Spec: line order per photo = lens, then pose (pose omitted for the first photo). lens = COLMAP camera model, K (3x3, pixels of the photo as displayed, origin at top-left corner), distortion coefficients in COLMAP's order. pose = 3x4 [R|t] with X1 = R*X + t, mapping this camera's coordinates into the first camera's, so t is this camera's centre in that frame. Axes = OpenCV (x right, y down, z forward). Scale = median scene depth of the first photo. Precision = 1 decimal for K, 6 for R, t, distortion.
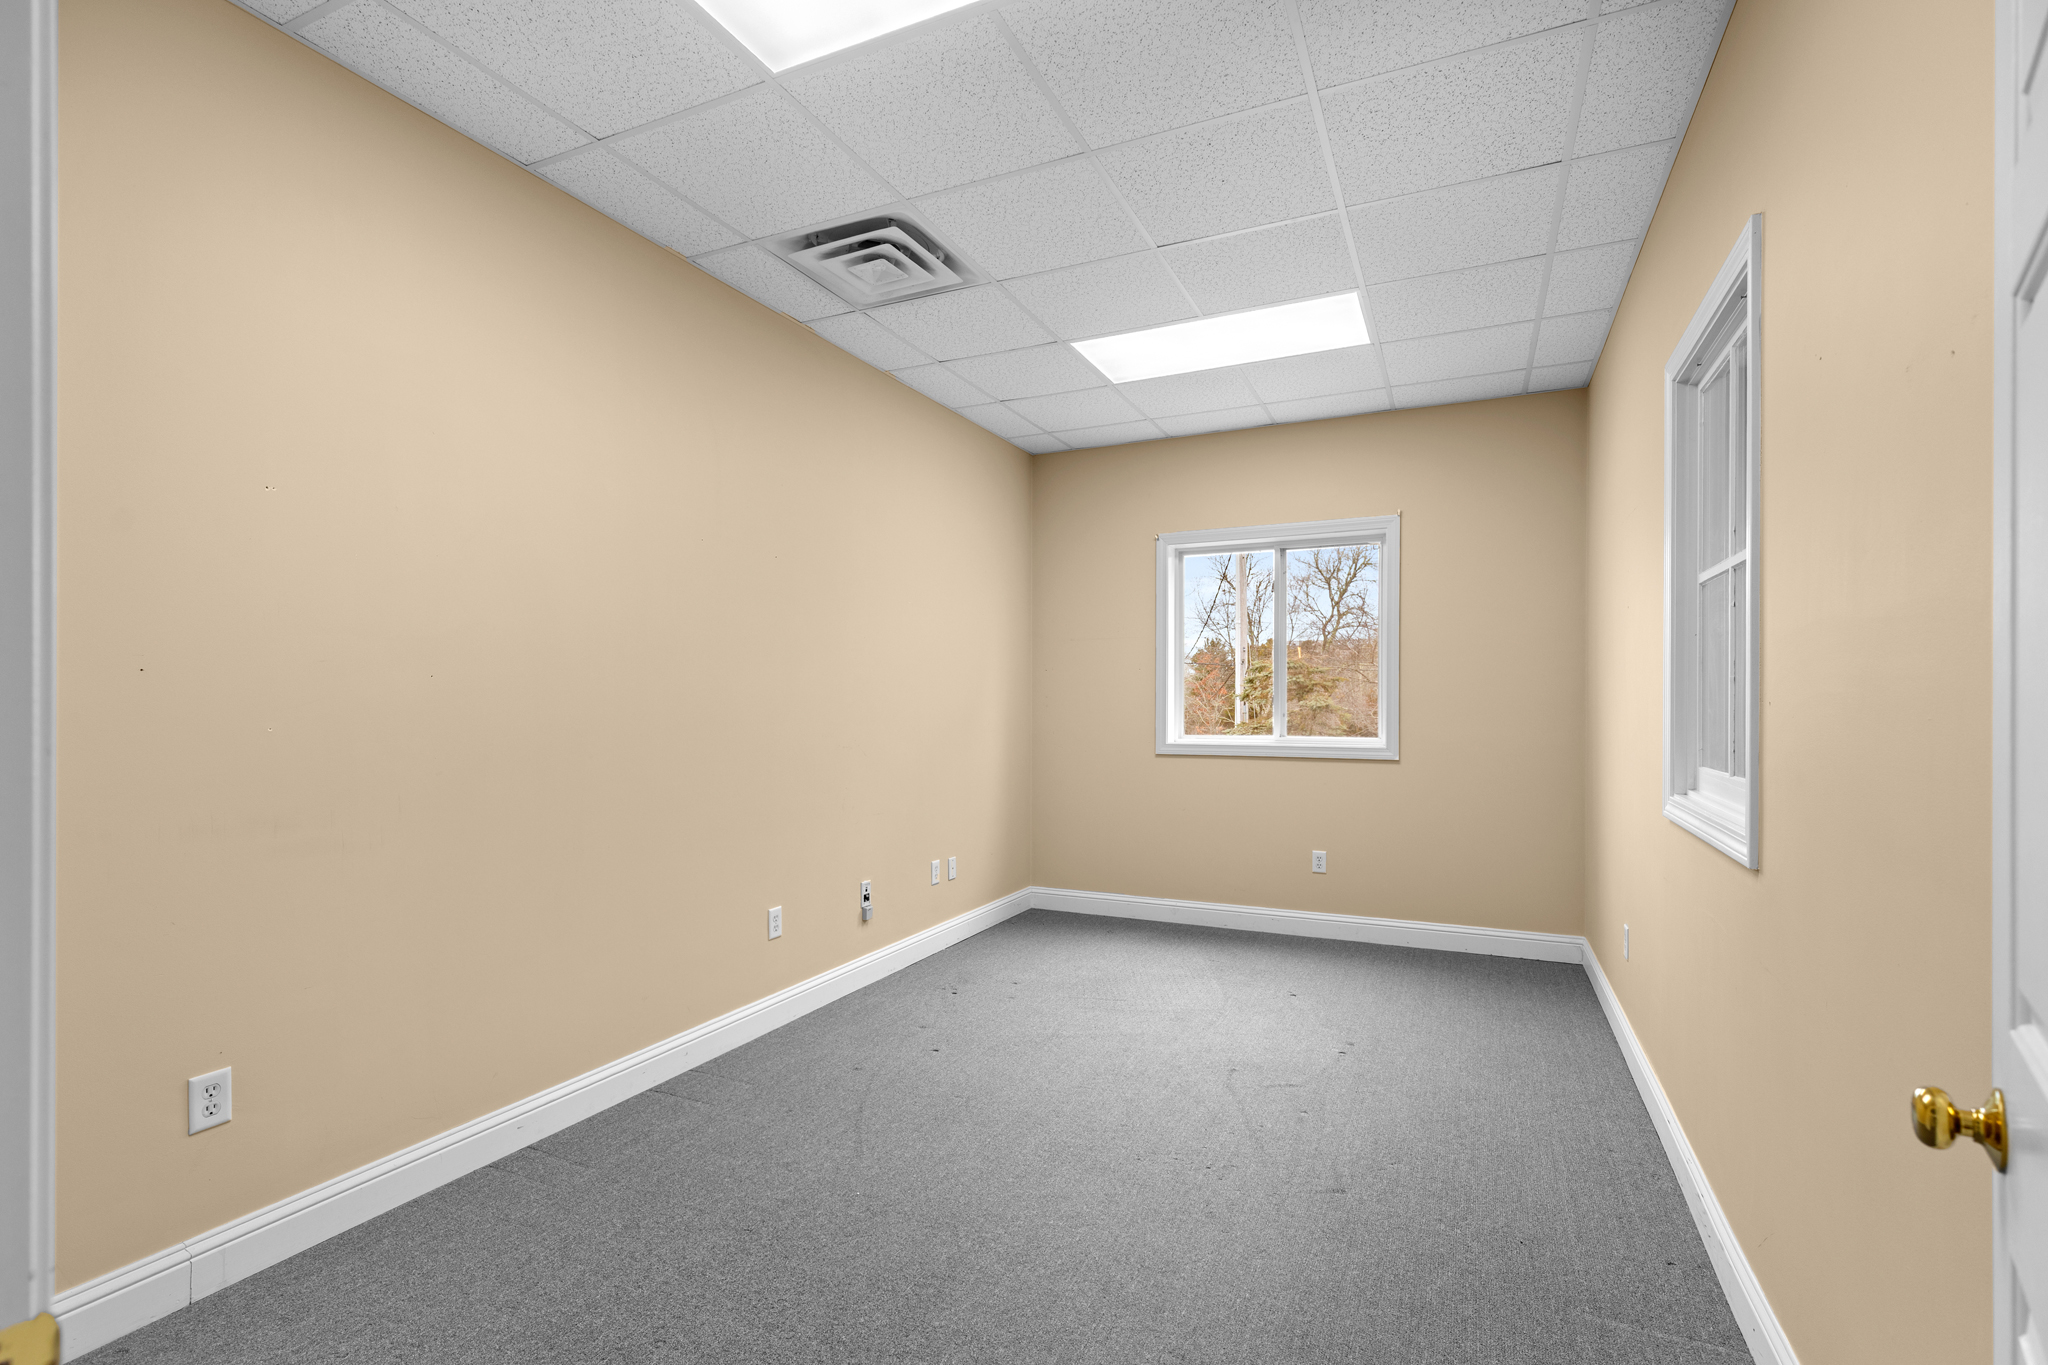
lens RADIAL K [[931.7, 0, 1033.0], [0, 931.7, 700.1], [0, 0, 1]] dist [0.007796, -0.000410]
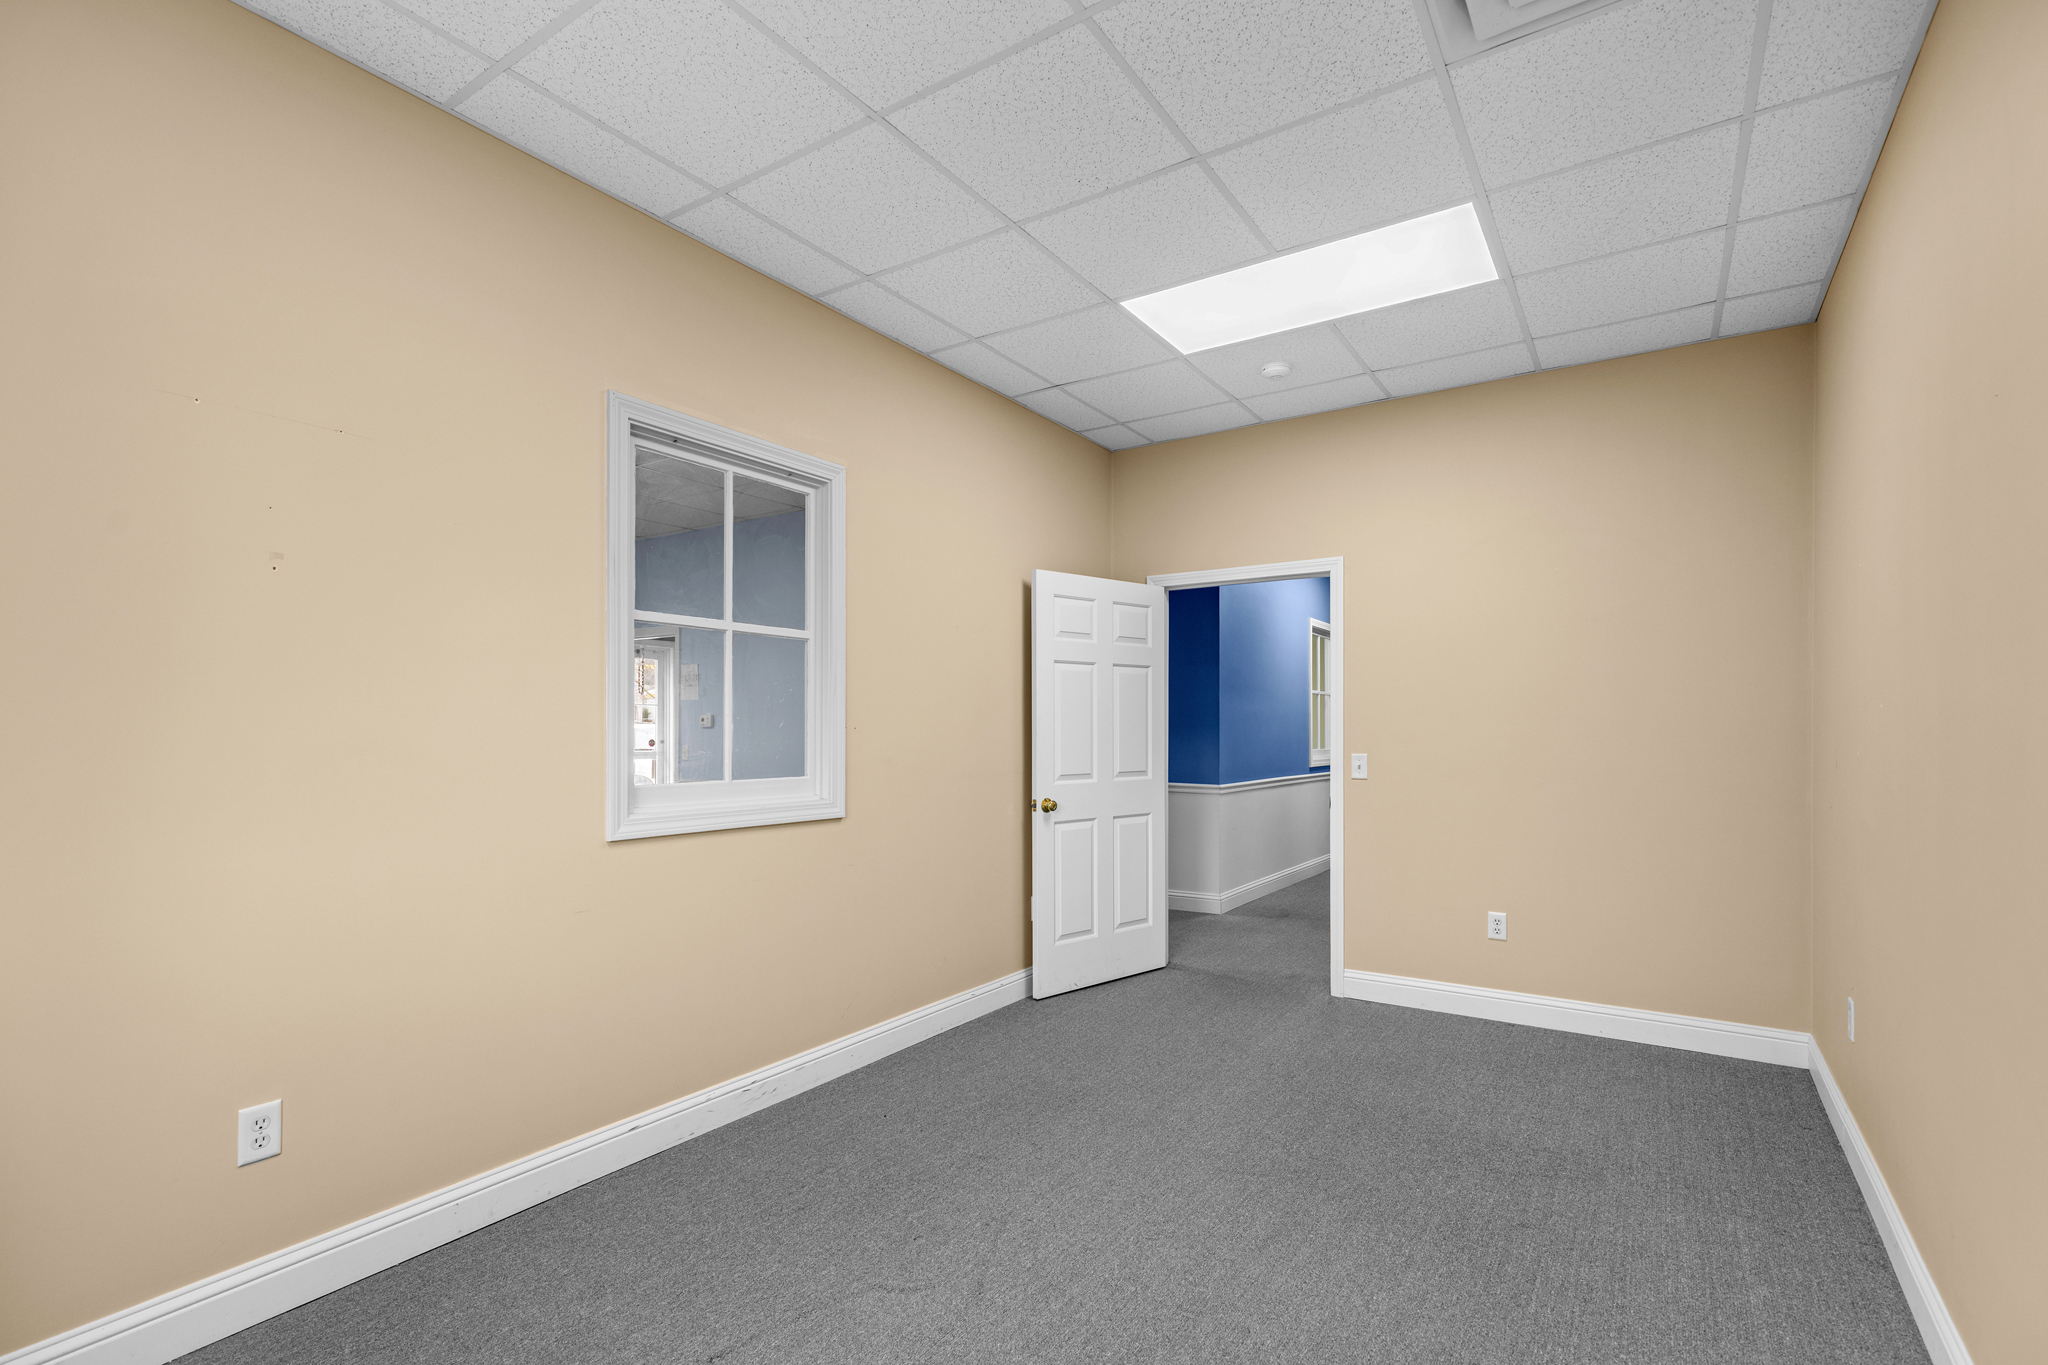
lens RADIAL K [[931.7, 0, 1025.5], [0, 931.7, 703.7], [0, 0, 1]] dist [0.007796, -0.000410]
pose [[0.988548, -0.004238, -0.150850, 0.085751], [0.000246, 0.999649, -0.026473, 0.003541], [0.150909, 0.026133, 0.988202, 0.172582]]
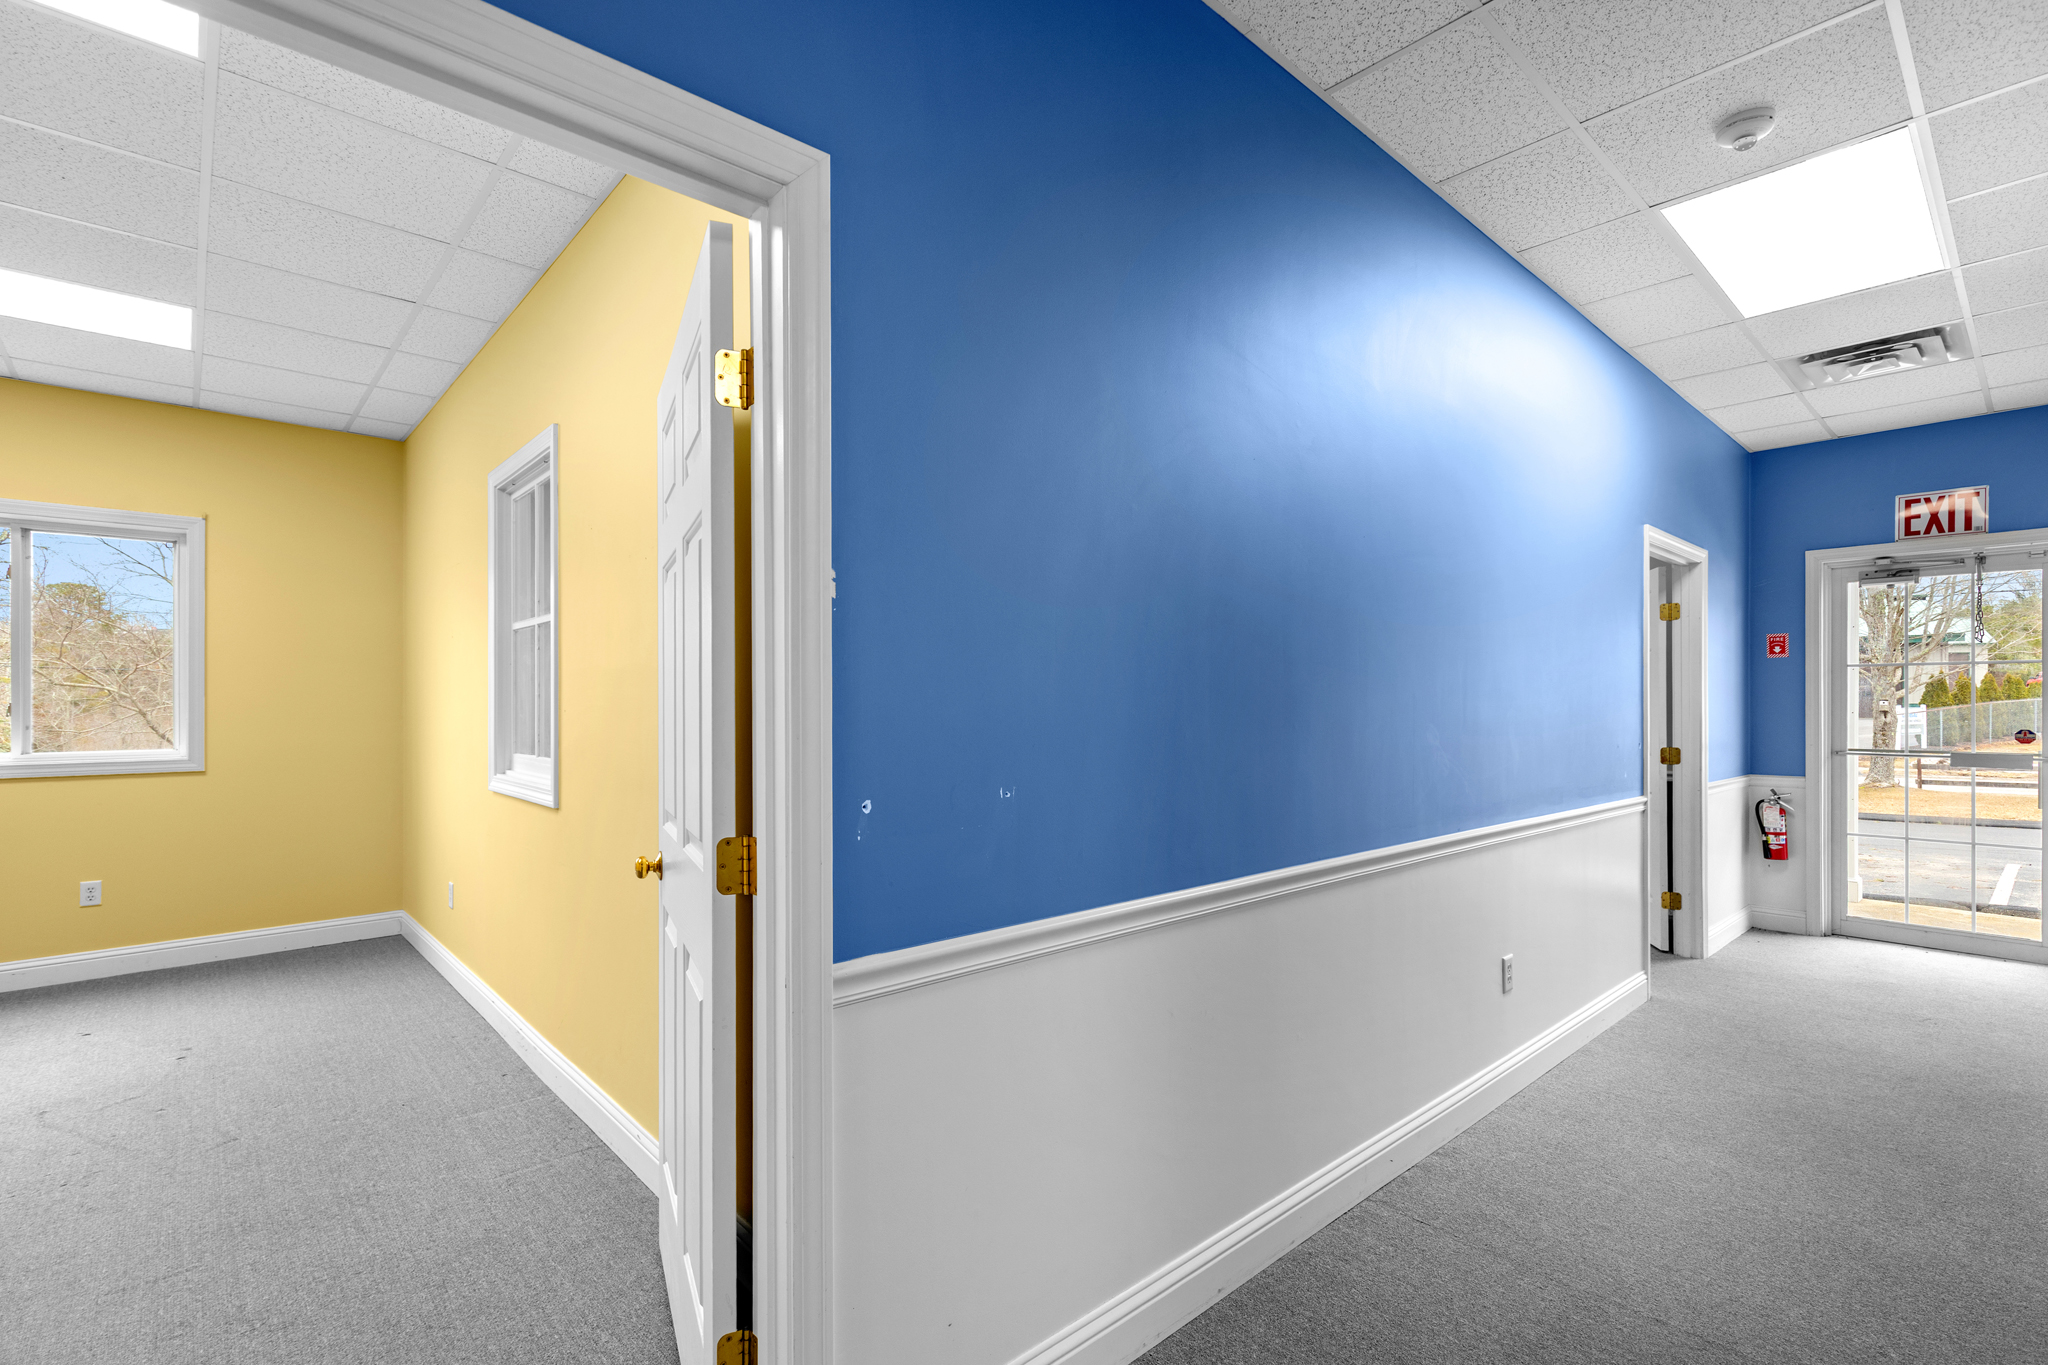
lens RADIAL K [[931.7, 0, 1035.7], [0, 931.7, 703.5], [0, 0, 1]] dist [0.007796, -0.000410]
pose [[0.385831, 0.000057, 0.922570, -0.232737], [0.003784, 0.999991, -0.001644, -0.001754], [-0.922562, 0.004125, 0.385827, -0.232749]]
